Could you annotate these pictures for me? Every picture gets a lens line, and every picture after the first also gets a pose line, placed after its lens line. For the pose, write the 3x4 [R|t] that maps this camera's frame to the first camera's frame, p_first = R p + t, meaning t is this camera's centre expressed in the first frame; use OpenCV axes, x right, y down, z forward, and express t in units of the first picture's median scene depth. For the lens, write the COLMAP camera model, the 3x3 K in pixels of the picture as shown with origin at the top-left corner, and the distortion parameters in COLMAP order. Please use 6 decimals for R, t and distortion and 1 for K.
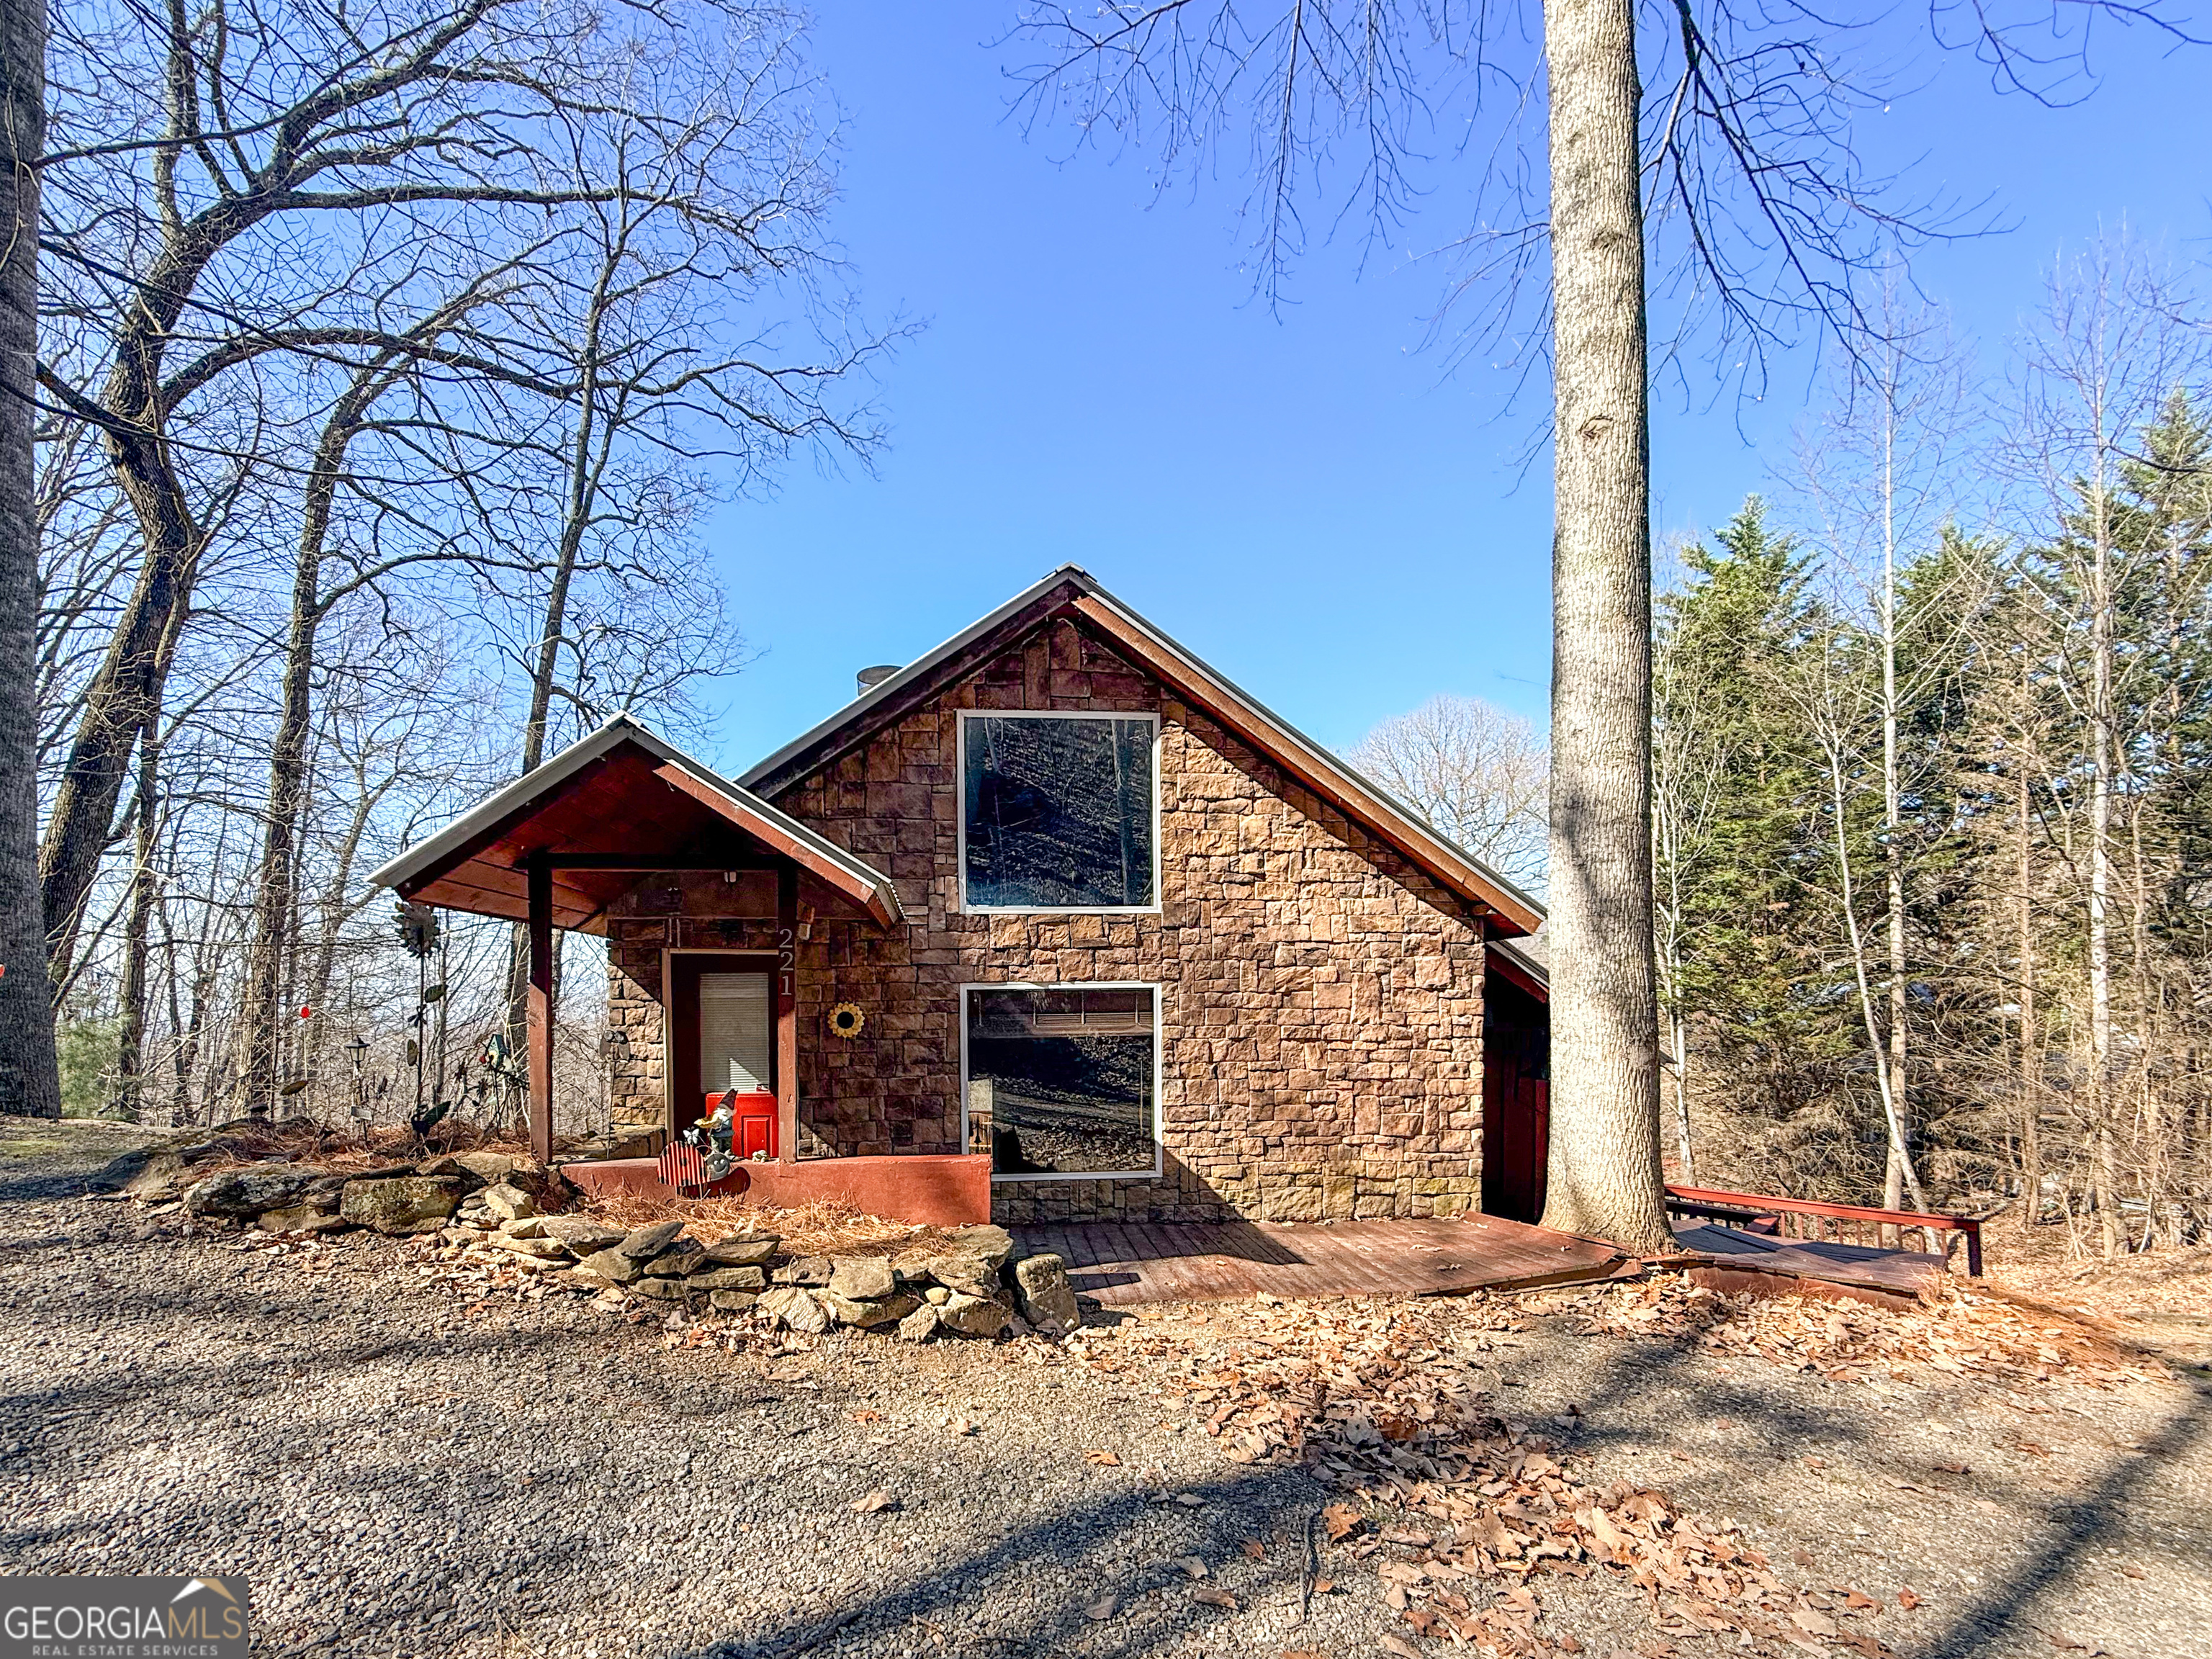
lens RADIAL K [[900.3, 0, 1081.1], [0, 900.3, 1047.9], [0, 0, 1]] dist [-0.000783, -0.000126]
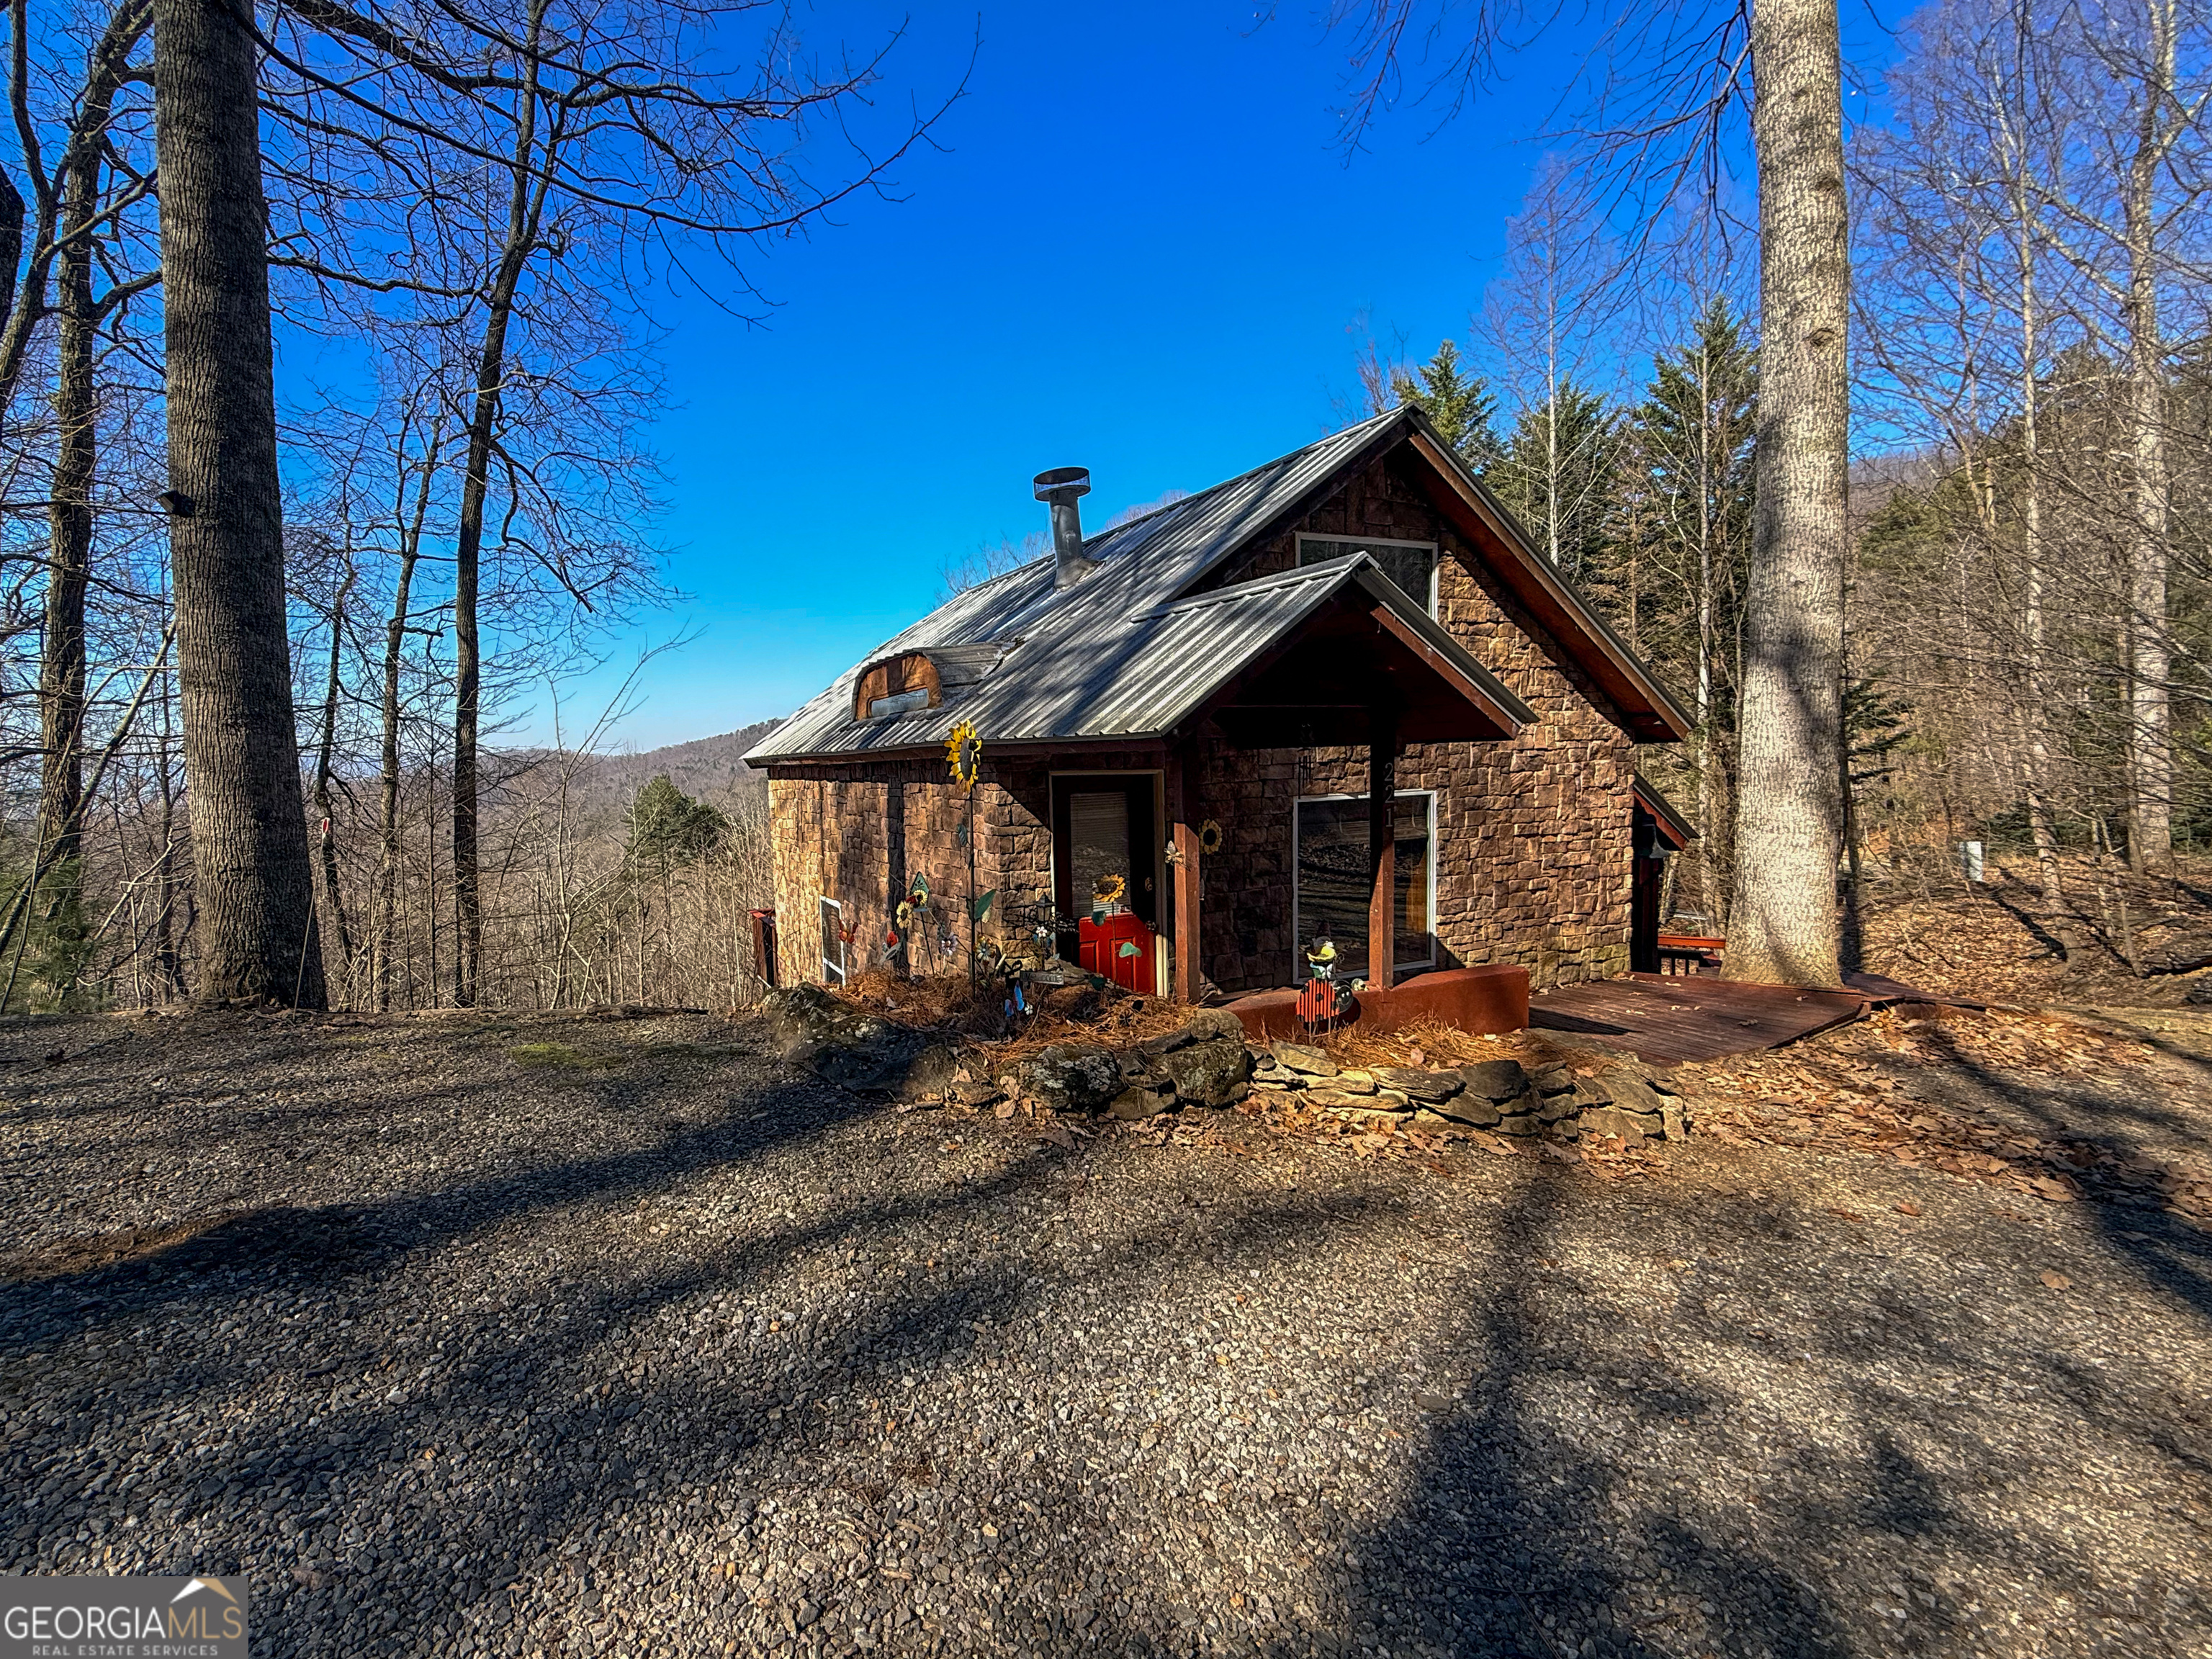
lens RADIAL K [[889.2, 0, 984.0], [0, 889.2, 841.9], [0, 0, 1]] dist [-0.002869, -0.000264]
pose [[0.960566, -0.044250, 0.274509, -0.735344], [0.036286, 0.998762, 0.034027, -0.064919], [-0.275675, -0.022725, 0.960982, 0.106585]]
